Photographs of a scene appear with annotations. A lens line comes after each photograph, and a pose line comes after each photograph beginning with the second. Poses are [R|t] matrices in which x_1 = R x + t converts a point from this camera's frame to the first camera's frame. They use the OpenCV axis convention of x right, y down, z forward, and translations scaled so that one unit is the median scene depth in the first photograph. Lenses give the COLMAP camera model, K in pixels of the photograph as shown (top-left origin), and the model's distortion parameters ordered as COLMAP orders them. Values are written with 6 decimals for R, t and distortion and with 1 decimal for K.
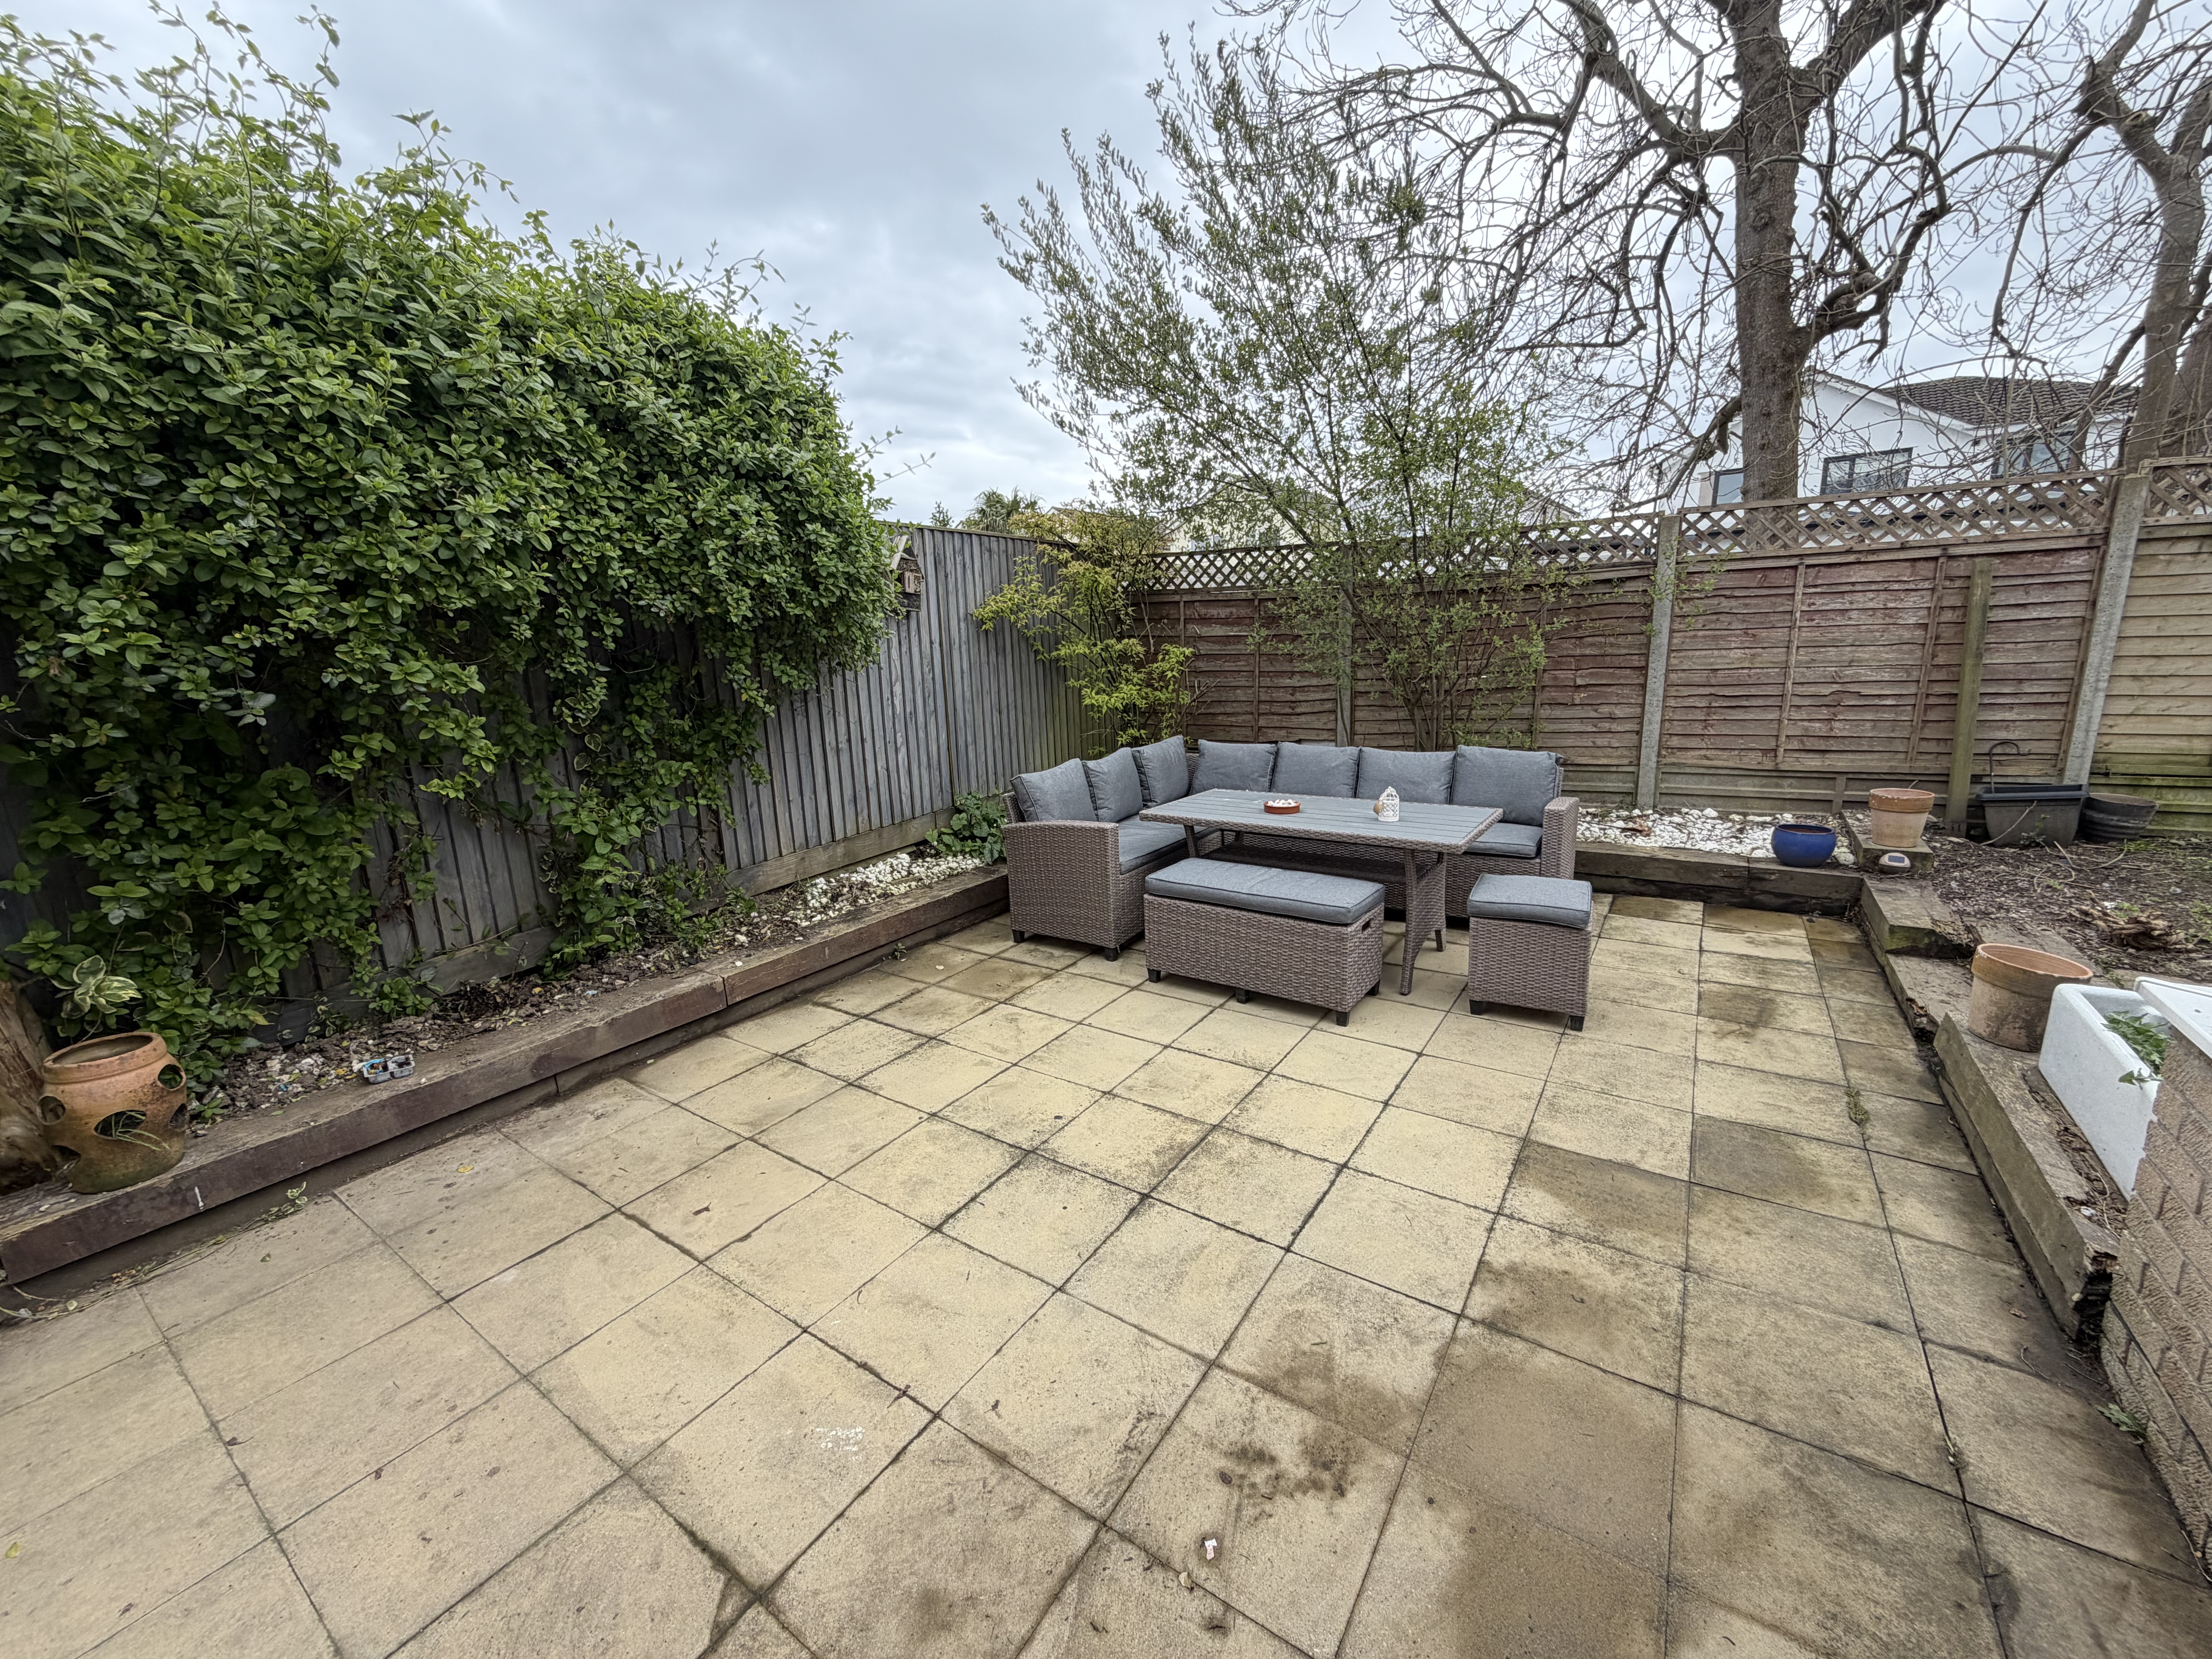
lens RADIAL K [[880.9, 0, 1100.0], [0, 880.9, 828.1], [0, 0, 1]] dist [0.000011, -0.000521]
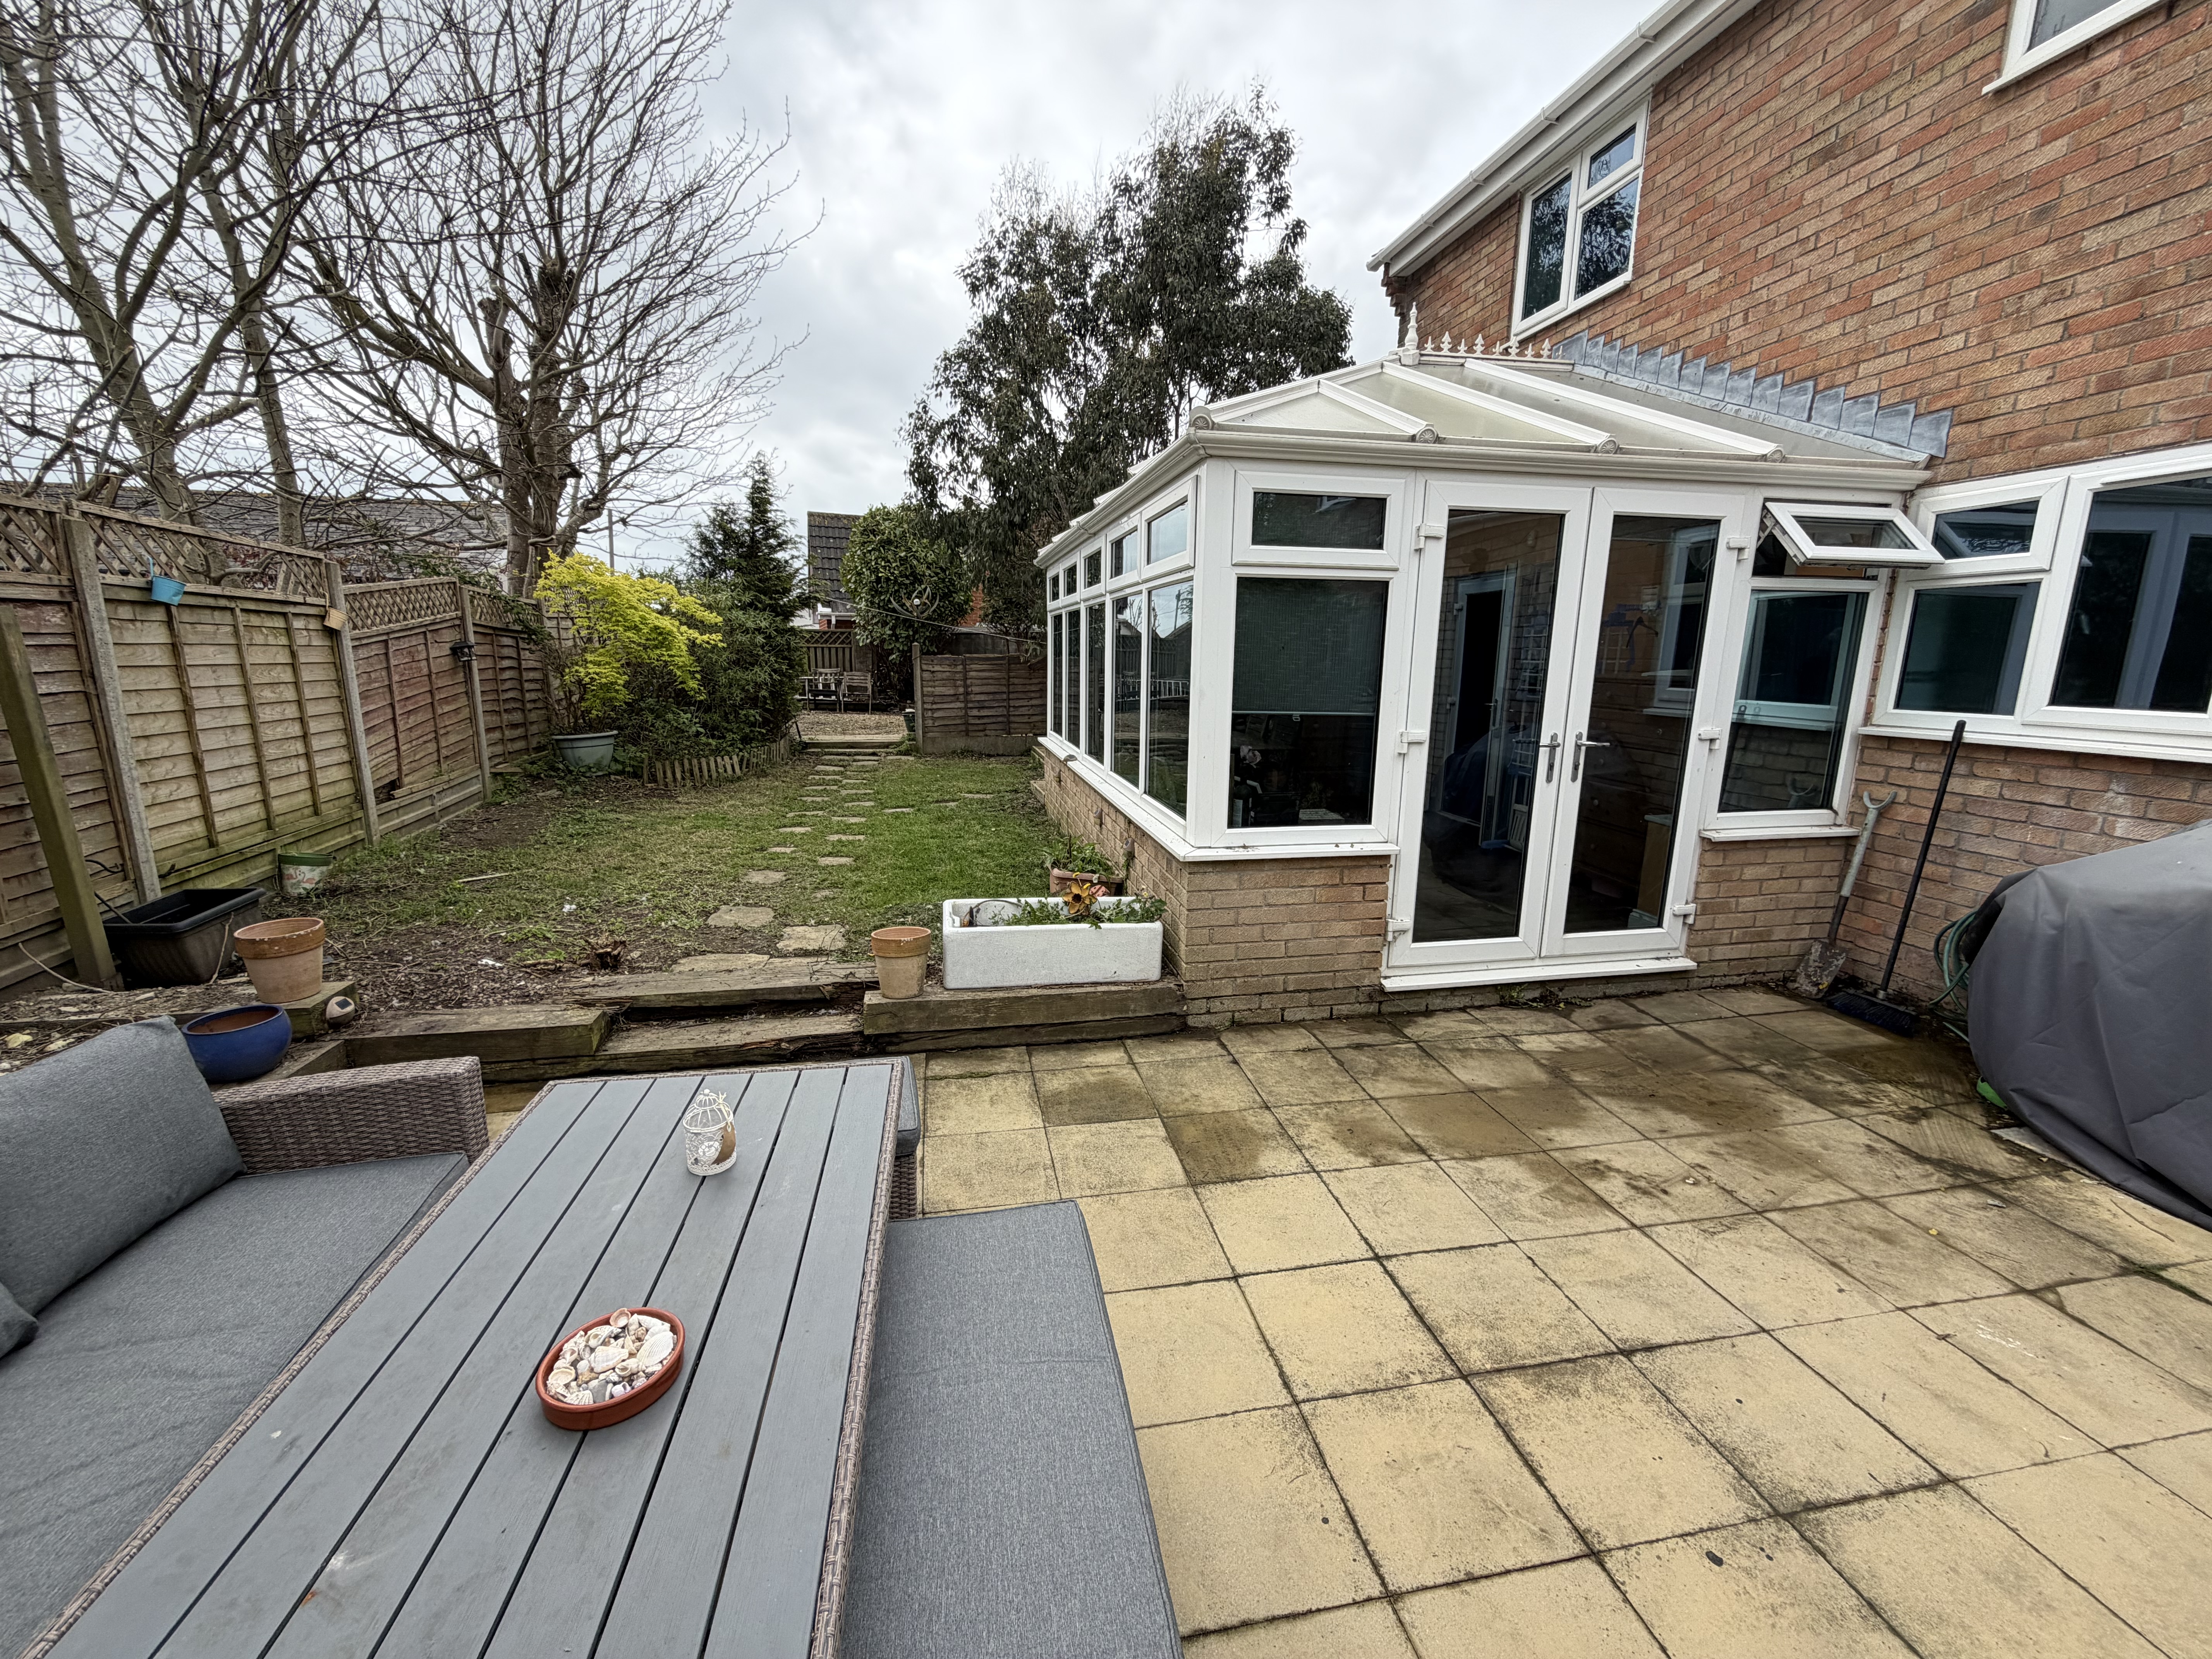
lens RADIAL K [[880.9, 0, 1100.0], [0, 880.9, 828.1], [0, 0, 1]] dist [0.000011, -0.000521]
pose [[-0.705504, -0.109264, 0.700232, -0.136173], [0.165155, 0.935493, 0.312373, -0.426194], [-0.689193, 0.336027, -0.641949, 1.770897]]
